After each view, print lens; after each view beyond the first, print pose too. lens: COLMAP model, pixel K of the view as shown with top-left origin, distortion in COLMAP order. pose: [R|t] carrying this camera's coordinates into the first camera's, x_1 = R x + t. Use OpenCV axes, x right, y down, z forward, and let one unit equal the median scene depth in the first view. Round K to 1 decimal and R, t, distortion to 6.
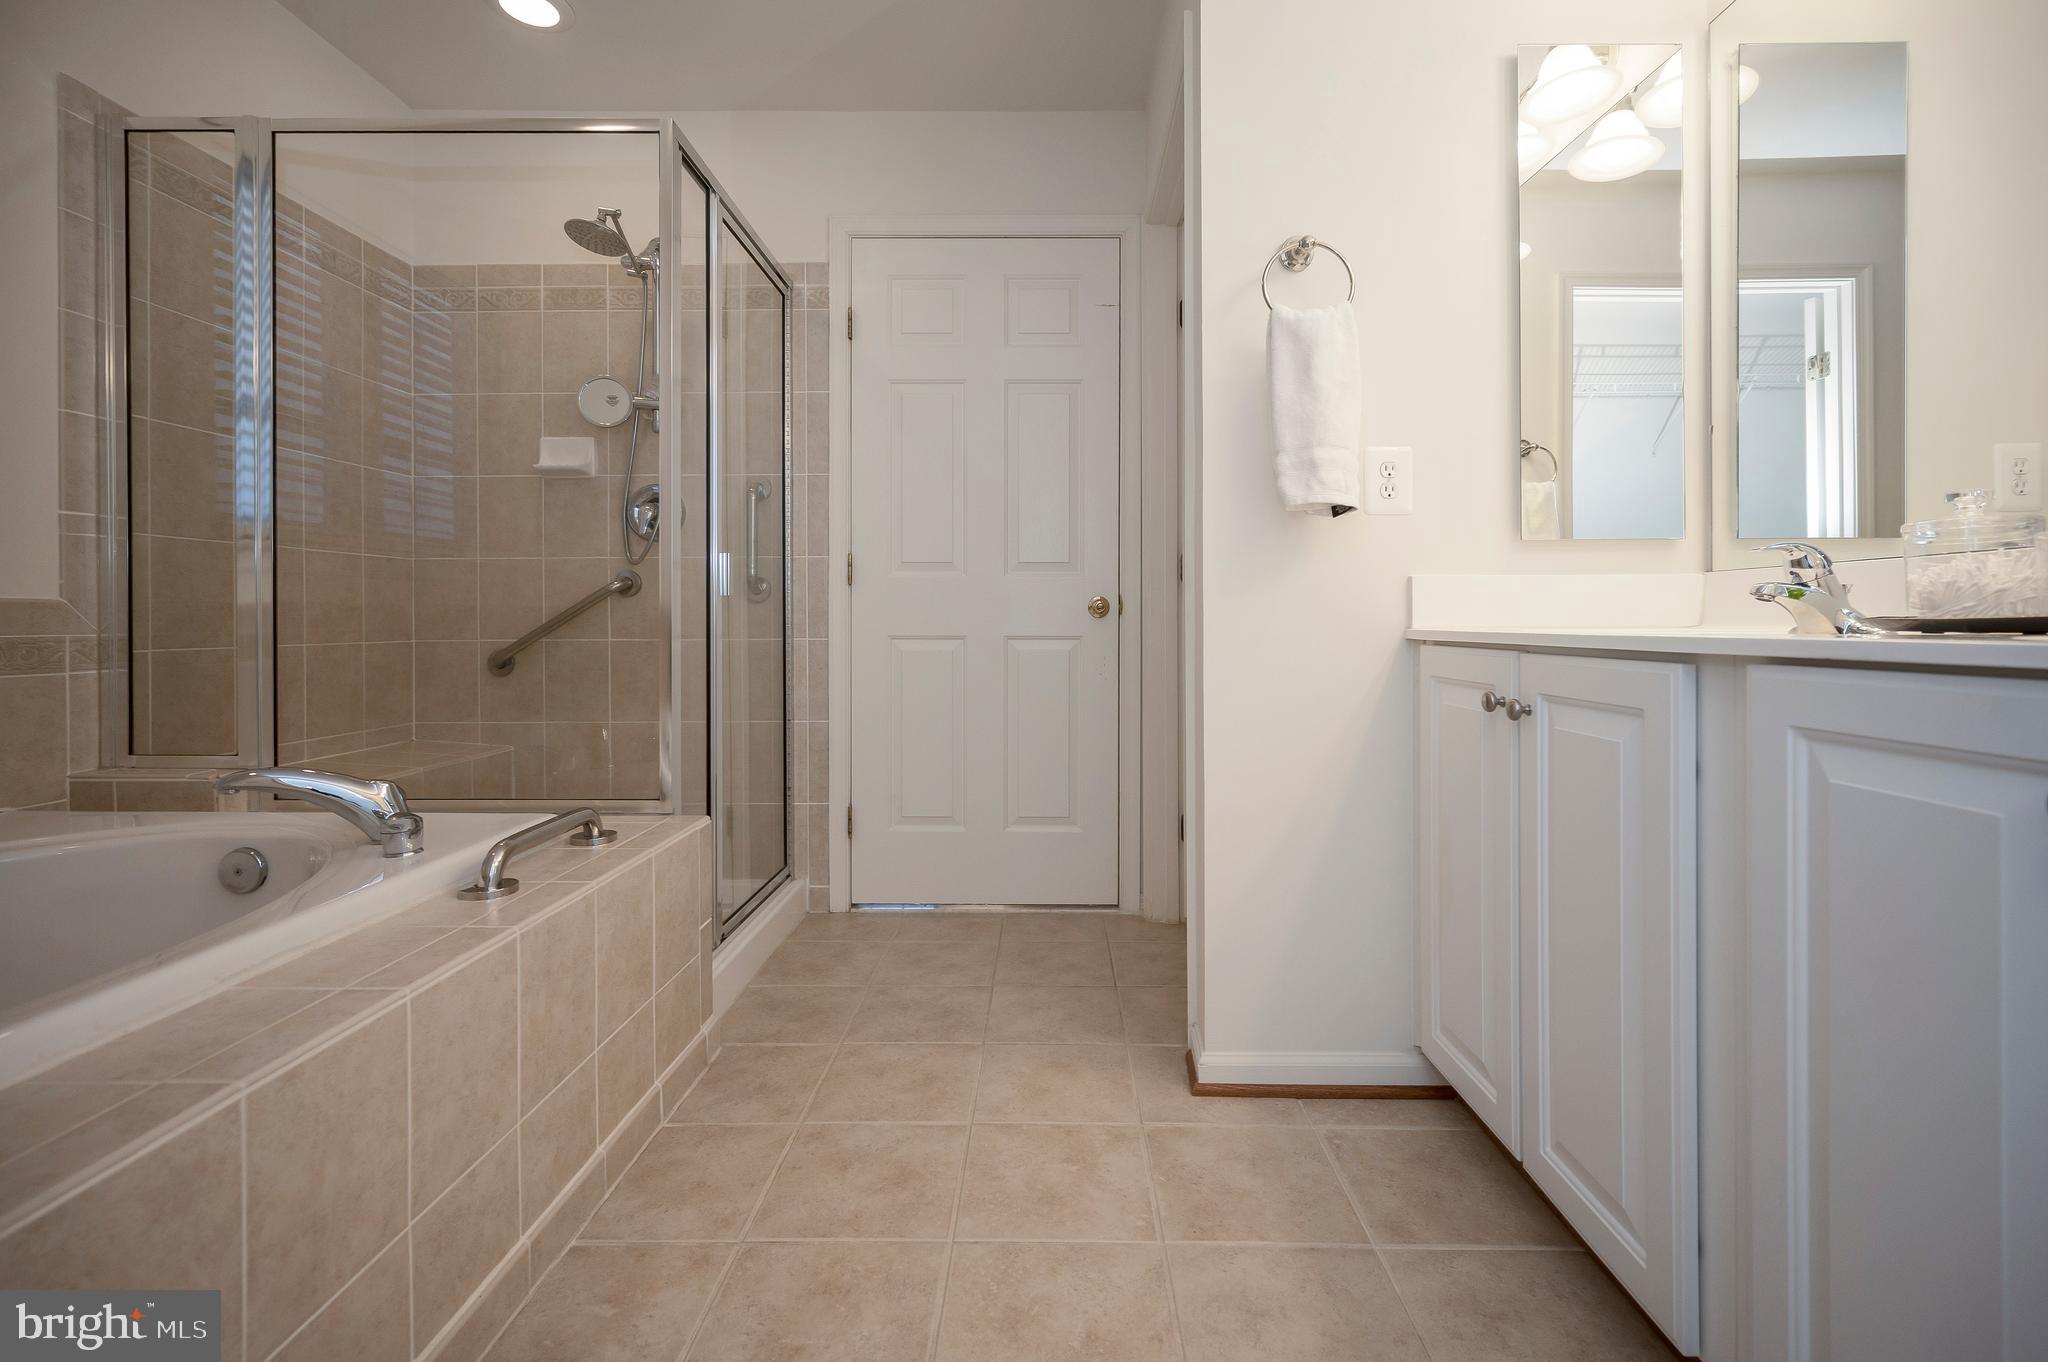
lens RADIAL K [[857.0, 0, 1028.7], [0, 857.0, 617.4], [0, 0, 1]] dist [-0.013795, -0.000191]
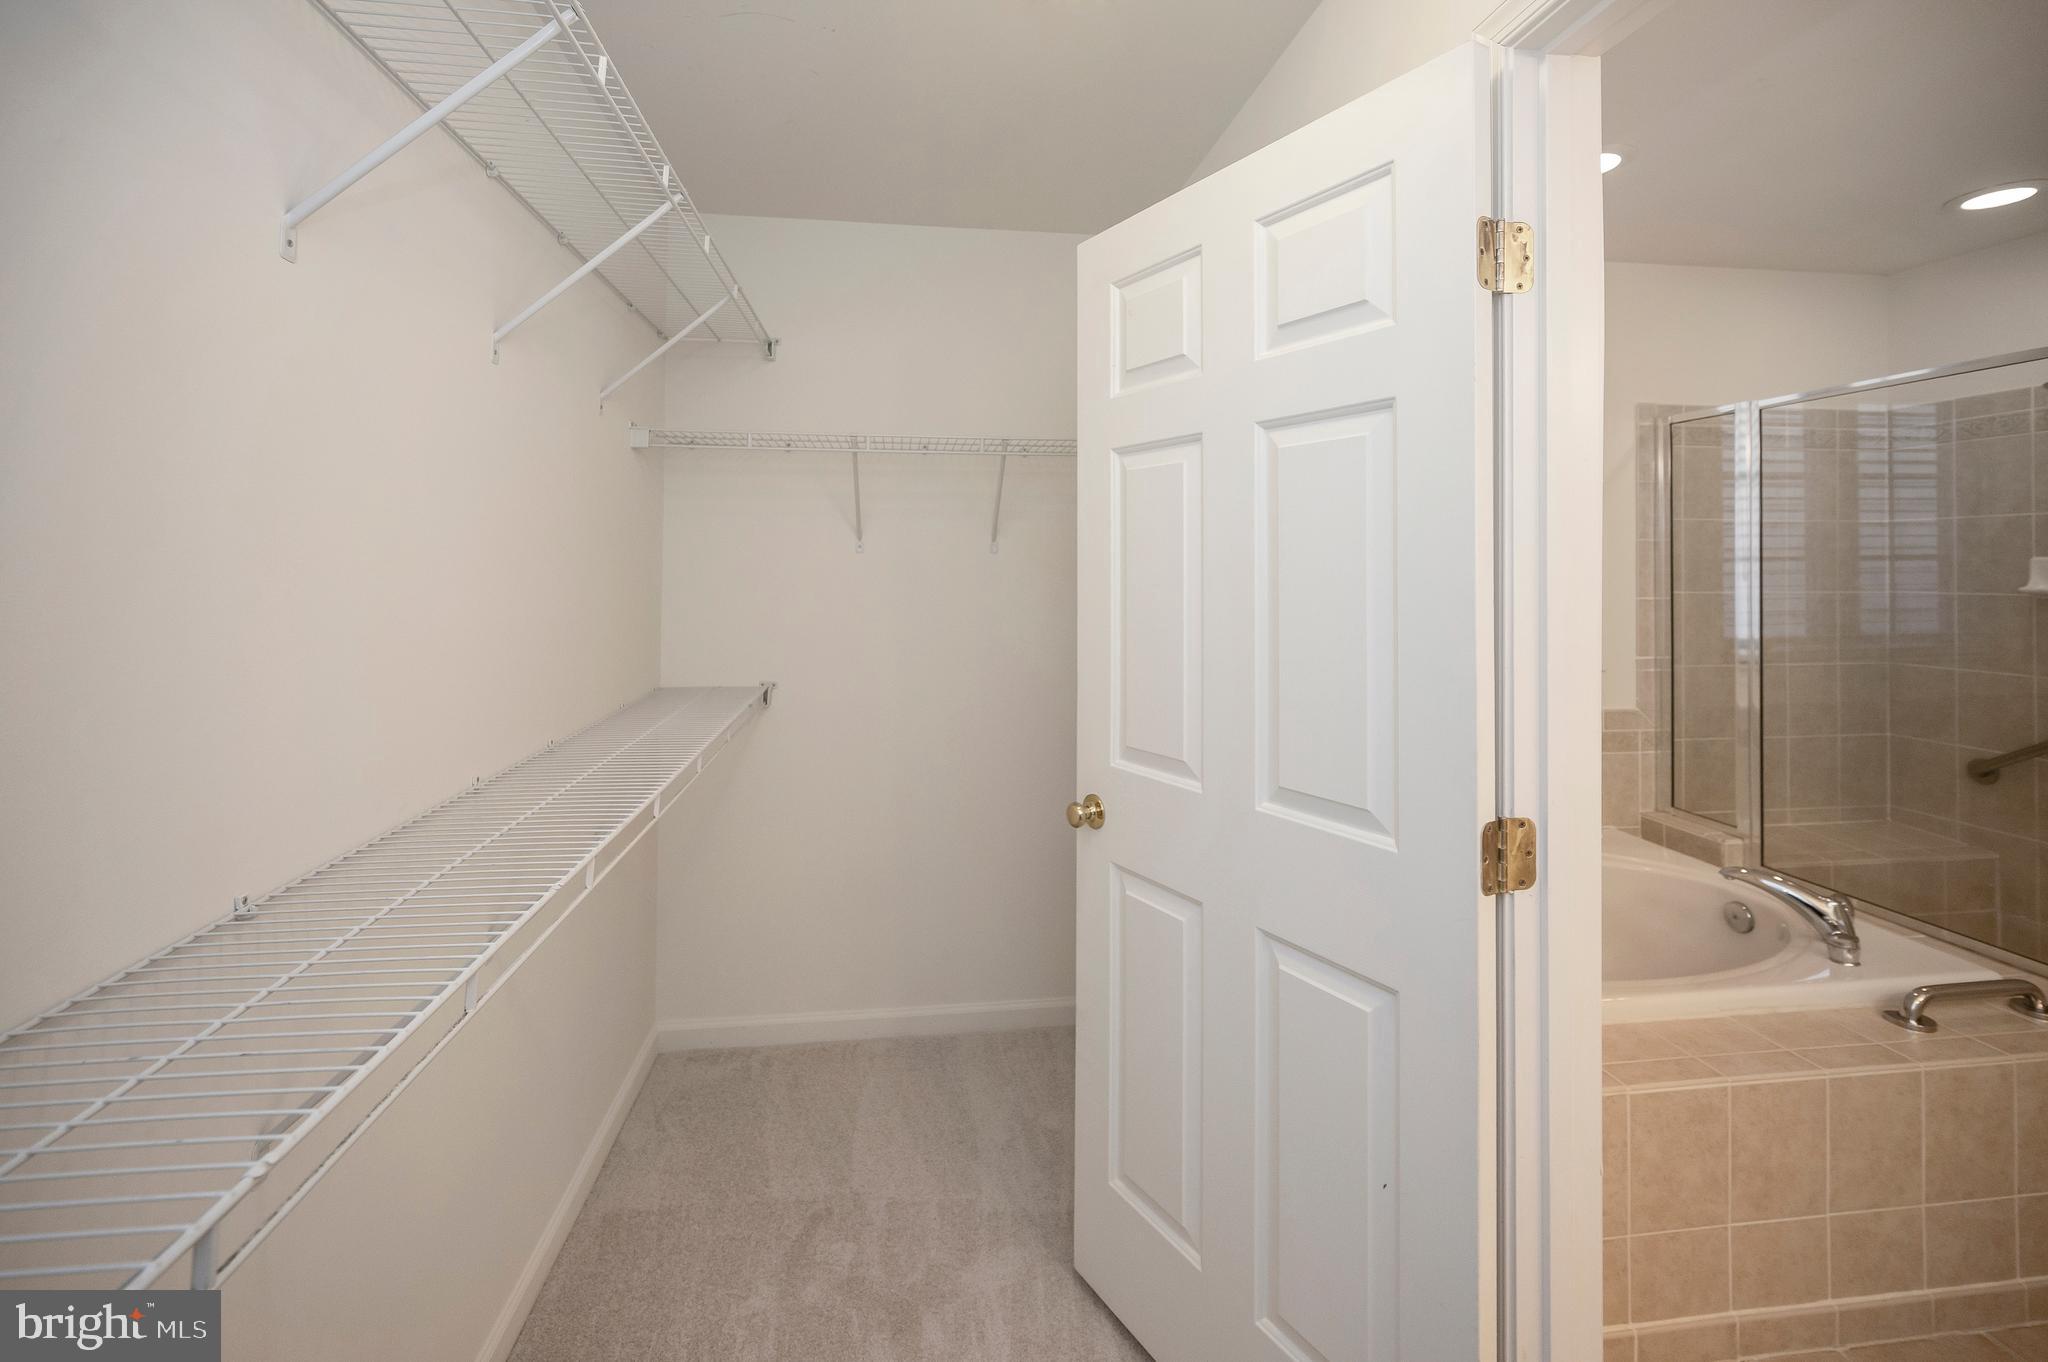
lens RADIAL K [[886.3, 0, 1020.4], [0, 886.3, 546.1], [0, 0, 1]] dist [0.000498, 0.000502]
pose [[0.138439, 0.004501, -0.990361, 0.451244], [-0.006340, 0.999973, 0.003659, -0.341605], [0.990351, 0.005772, 0.138464, -0.484494]]
